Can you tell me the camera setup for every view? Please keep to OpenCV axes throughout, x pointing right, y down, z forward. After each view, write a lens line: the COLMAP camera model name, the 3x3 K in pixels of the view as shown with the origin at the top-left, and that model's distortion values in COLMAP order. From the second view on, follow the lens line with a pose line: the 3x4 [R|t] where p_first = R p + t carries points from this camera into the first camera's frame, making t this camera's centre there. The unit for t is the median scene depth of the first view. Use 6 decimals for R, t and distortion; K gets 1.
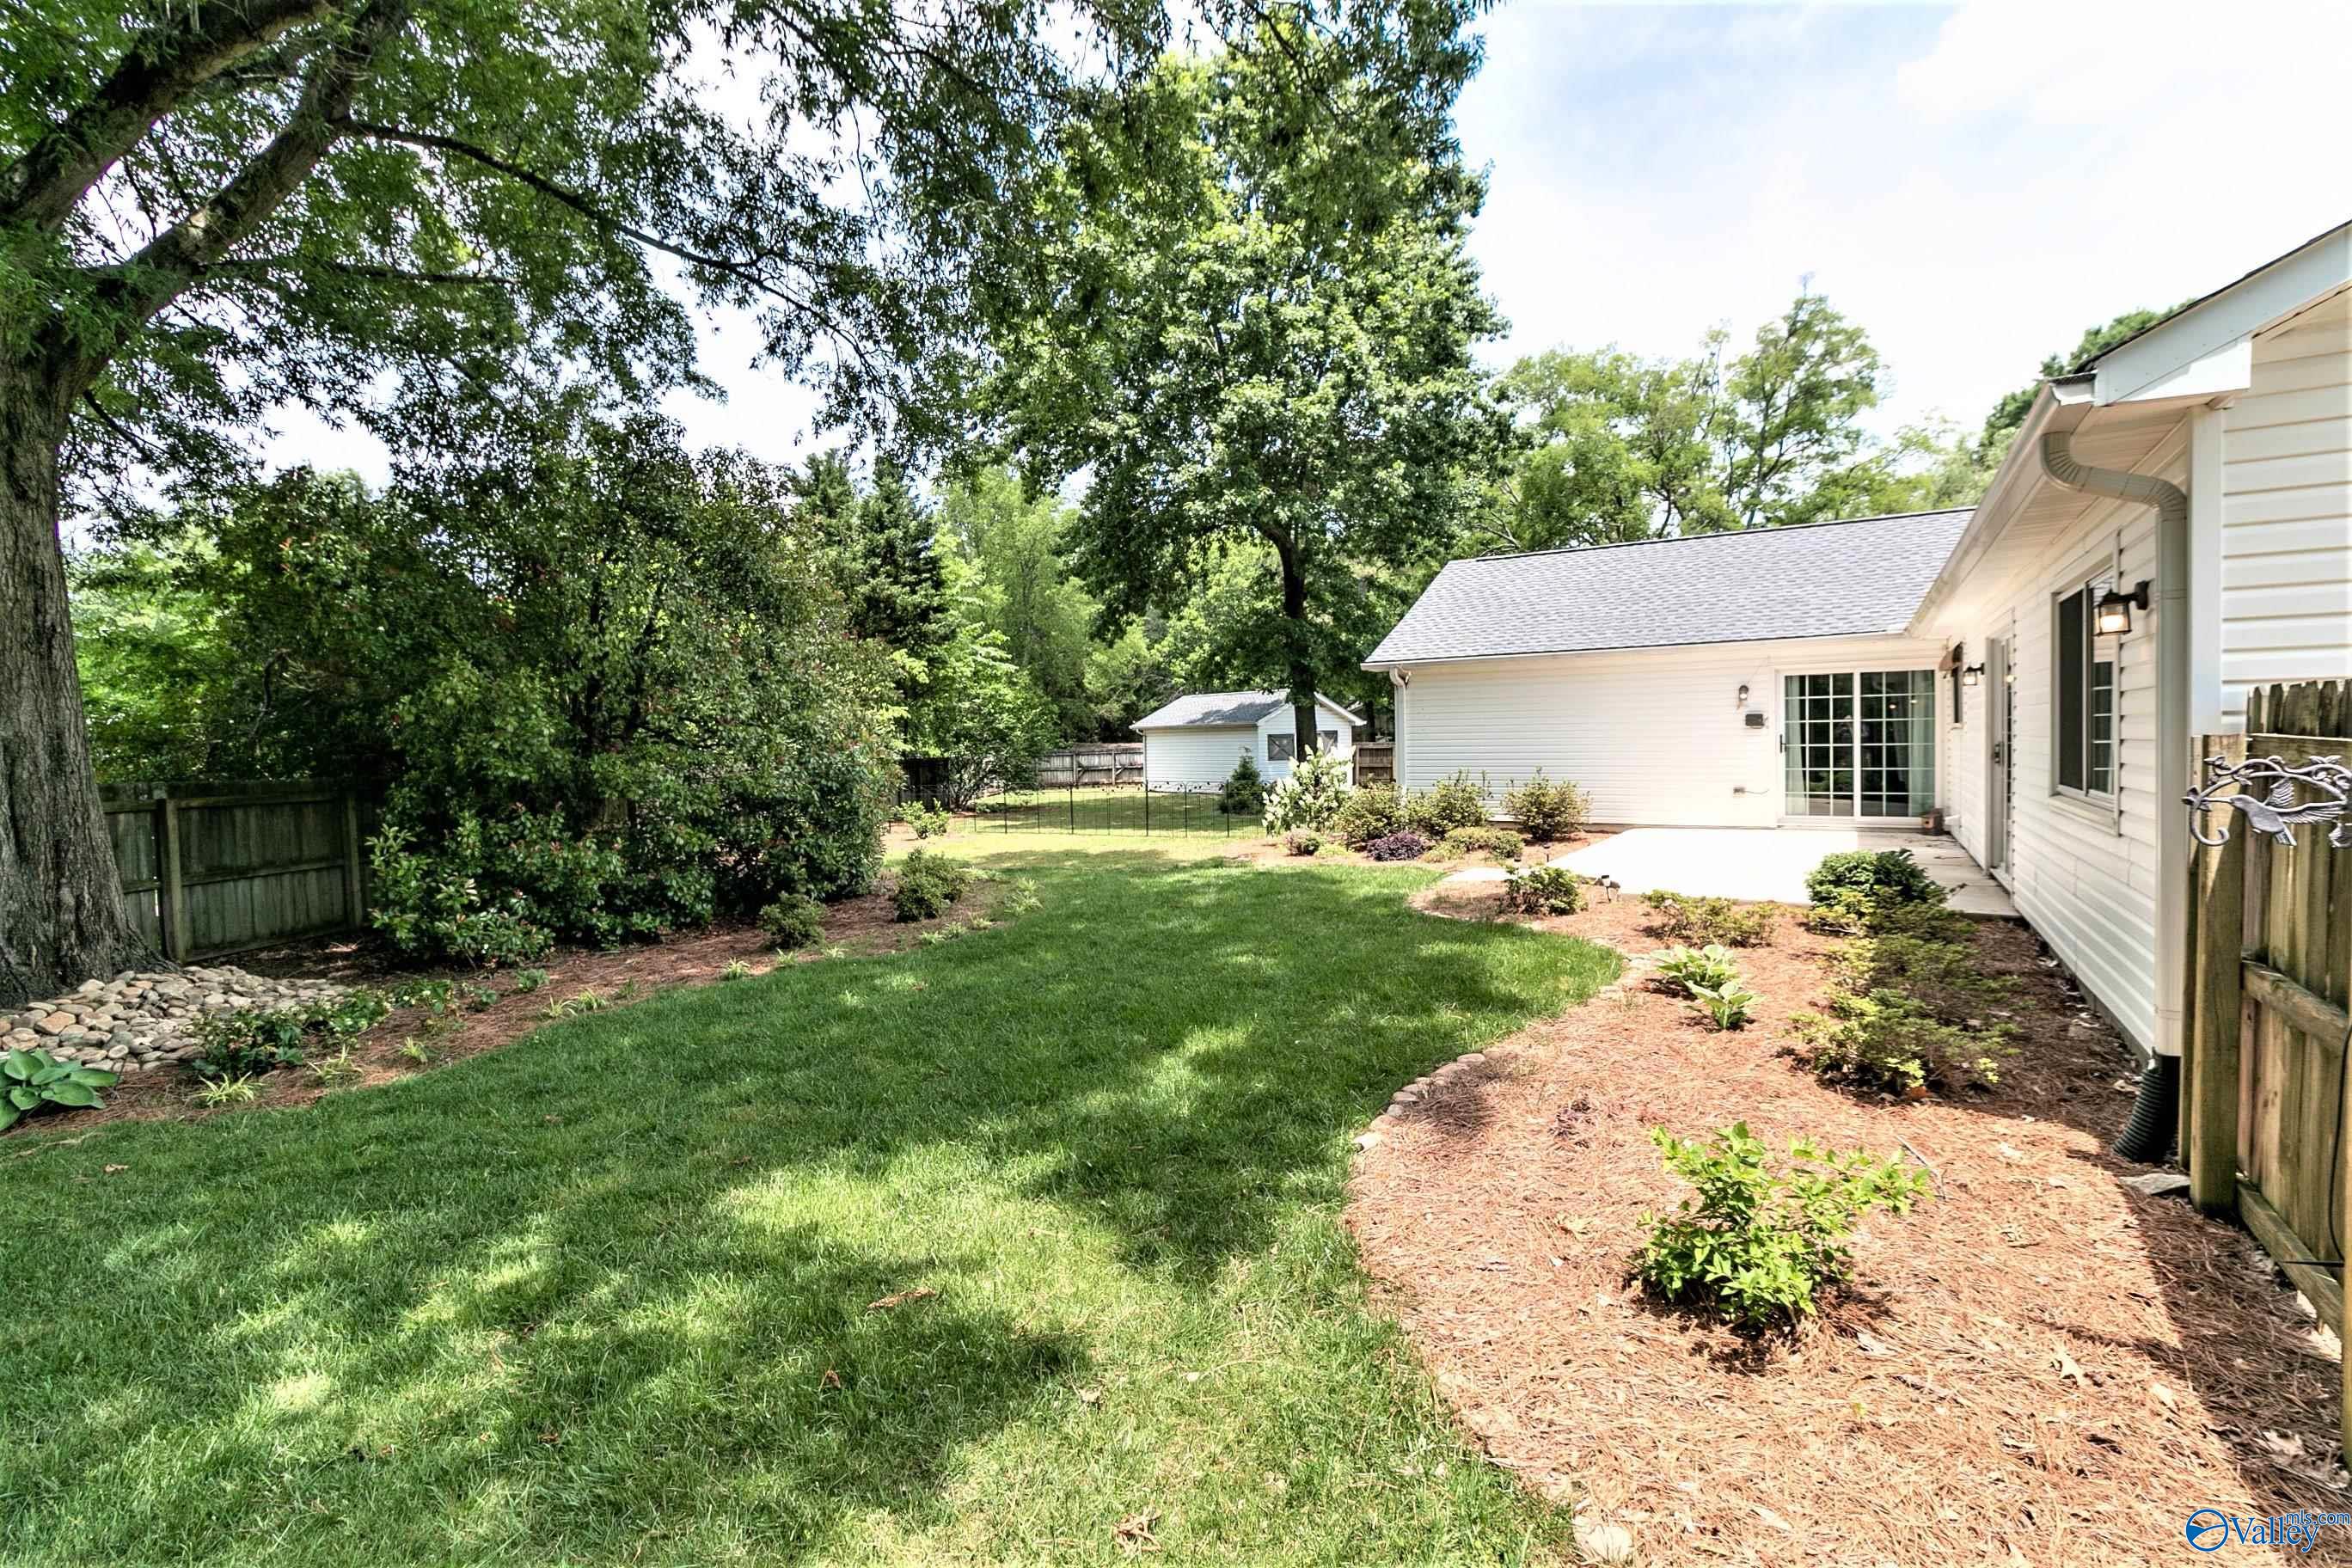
lens RADIAL K [[1084.1, 0, 1170.4], [0, 1084.1, 758.9], [0, 0, 1]] dist [0.002756, 0.001167]
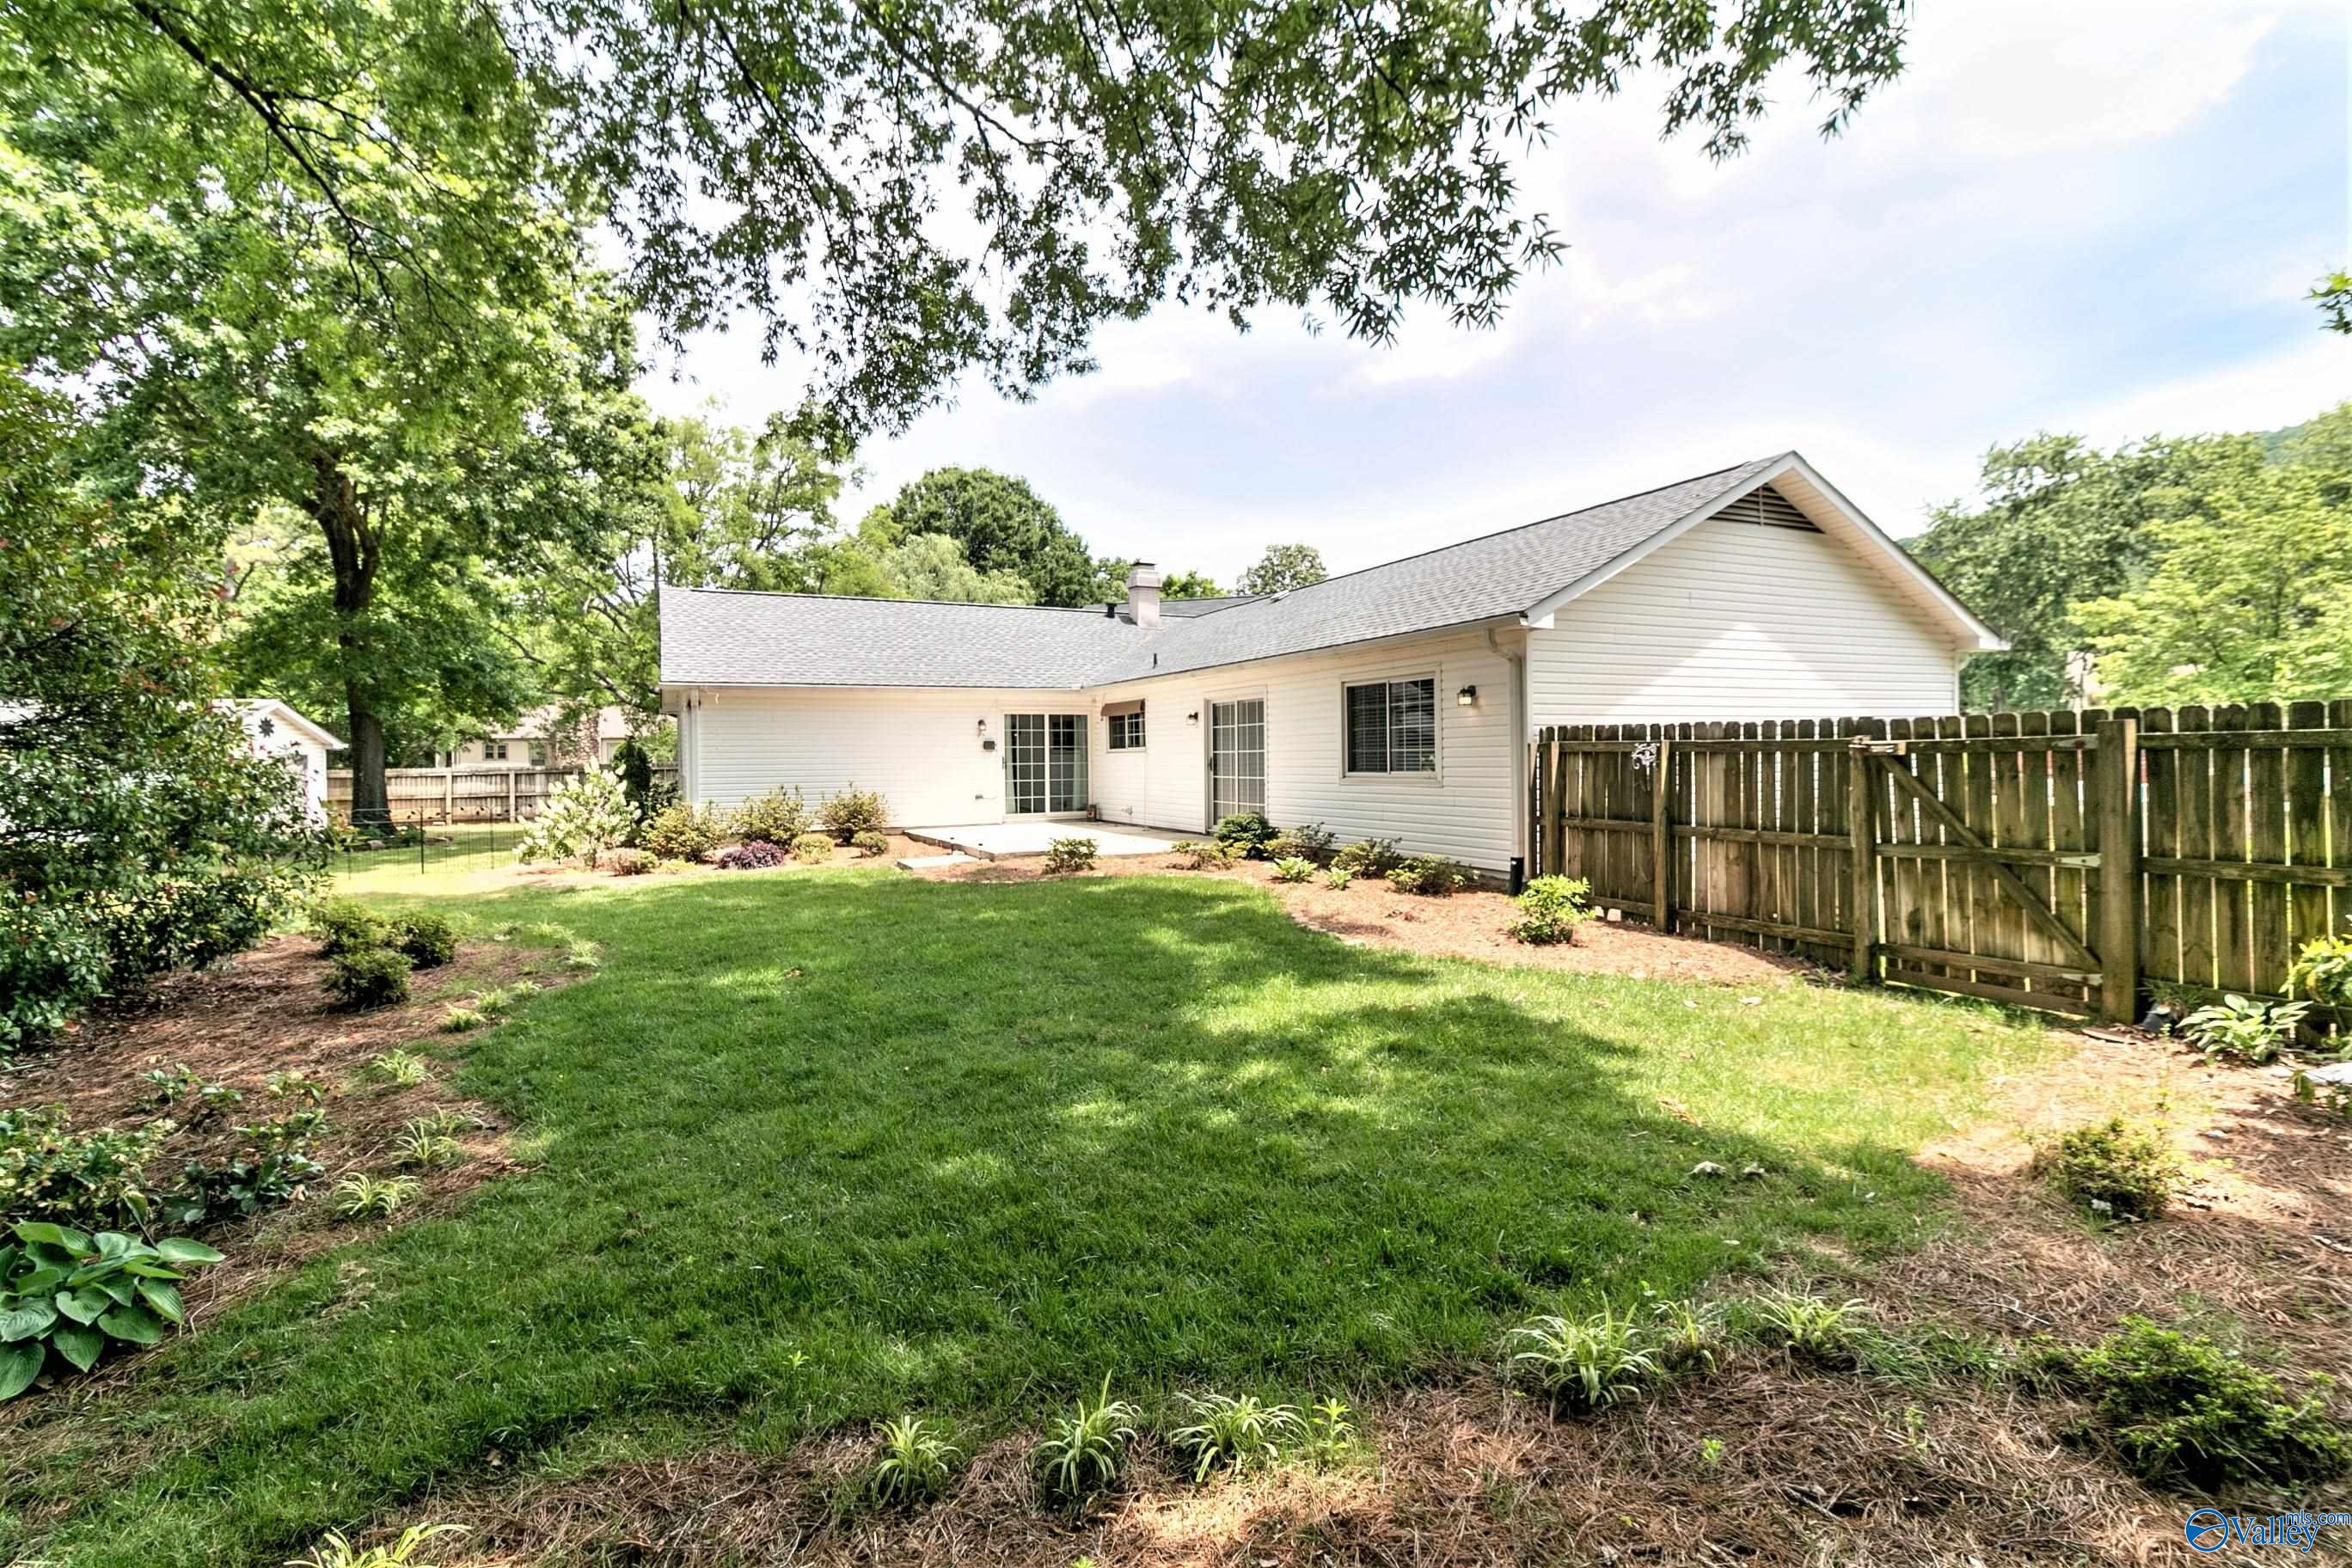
lens RADIAL K [[1084.1, 0, 1170.4], [0, 1084.1, 758.9], [0, 0, 1]] dist [0.002756, 0.001167]
pose [[0.541924, 0.012646, 0.840332, -0.490359], [0.014952, 0.999583, -0.024685, 0.018614], [-0.840294, 0.025942, 0.541509, 0.065052]]
